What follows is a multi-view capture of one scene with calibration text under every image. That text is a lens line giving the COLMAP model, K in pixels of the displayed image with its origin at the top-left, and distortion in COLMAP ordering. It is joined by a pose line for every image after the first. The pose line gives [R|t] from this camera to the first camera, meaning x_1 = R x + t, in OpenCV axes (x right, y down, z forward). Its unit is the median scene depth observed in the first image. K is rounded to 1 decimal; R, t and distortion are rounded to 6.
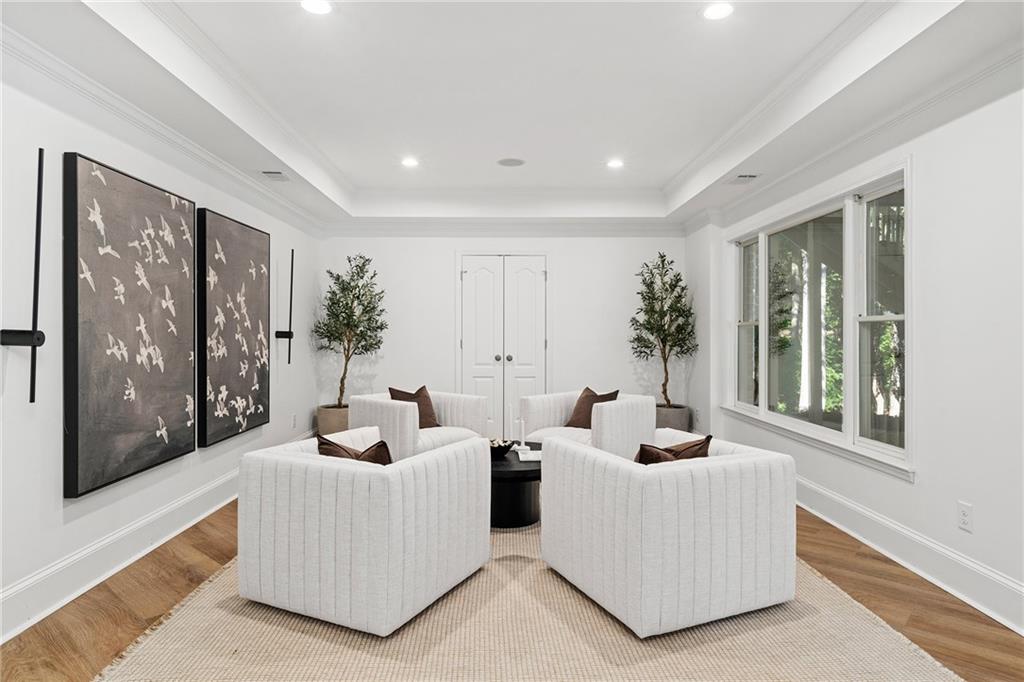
lens RADIAL K [[599.8, 0, 512.0], [0, 599.8, 341.0], [0, 0, 1]] dist [0.000535, 0.000057]
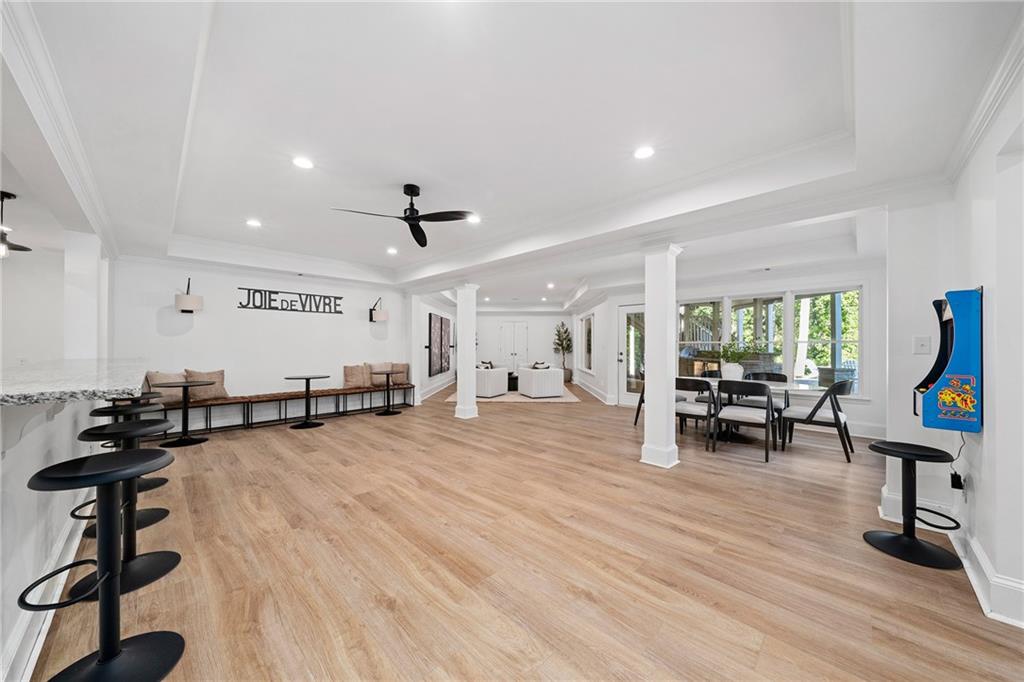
lens RADIAL K [[350.8, 0, 515.9], [0, 350.8, 346.3], [0, 0, 1]] dist [-0.000074, 0.000002]
pose [[0.999331, 0.003507, -0.036402, 0.072108], [-0.003759, 0.999969, -0.006875, 0.000660], [0.036377, 0.007008, 0.999314, -0.973047]]
